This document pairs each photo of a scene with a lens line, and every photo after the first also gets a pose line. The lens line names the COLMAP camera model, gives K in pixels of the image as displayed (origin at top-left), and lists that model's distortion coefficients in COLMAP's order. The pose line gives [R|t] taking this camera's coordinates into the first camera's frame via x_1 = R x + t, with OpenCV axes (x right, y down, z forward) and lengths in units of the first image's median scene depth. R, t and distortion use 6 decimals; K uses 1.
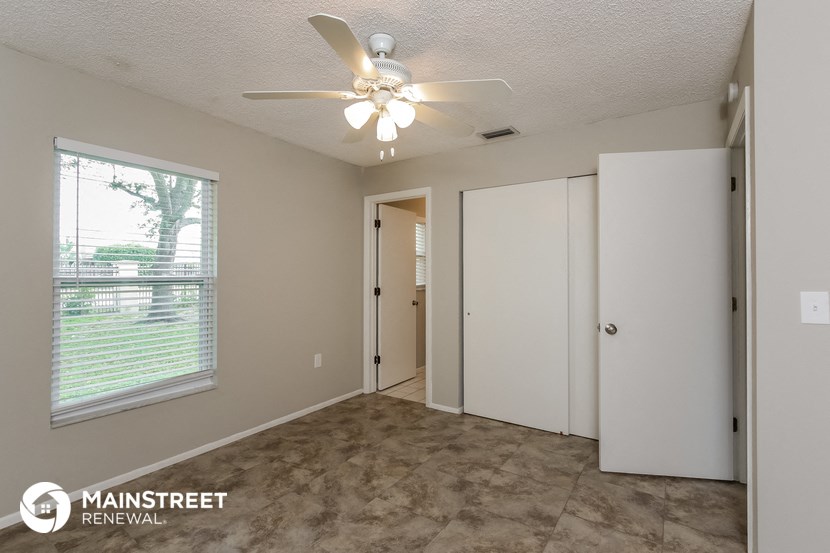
lens RADIAL K [[385.8, 0, 417.4], [0, 385.8, 274.1], [0, 0, 1]] dist [-0.002570, 0.000128]
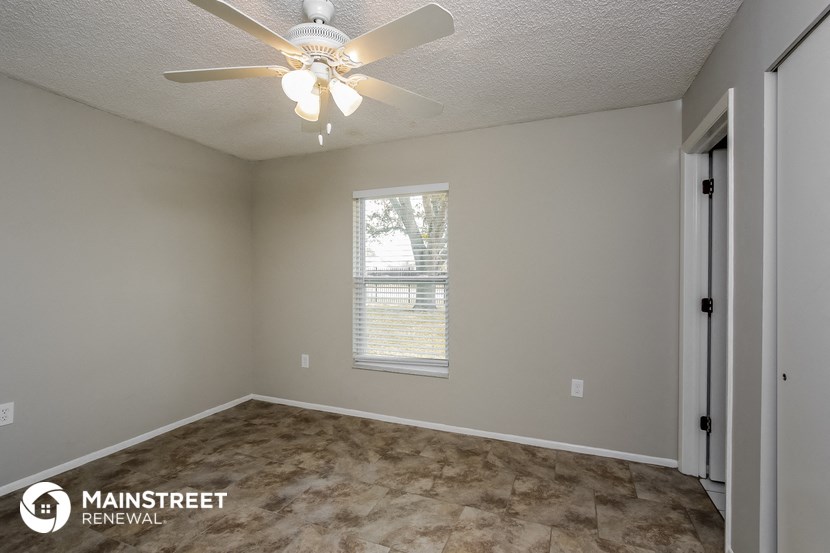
lens RADIAL K [[385.8, 0, 423.7], [0, 385.8, 277.9], [0, 0, 1]] dist [-0.002570, 0.000128]
pose [[0.201437, 0.009497, -0.979455, 0.580308], [0.002316, 0.999946, 0.010172, -0.004153], [0.979499, -0.004318, 0.201404, 0.743730]]
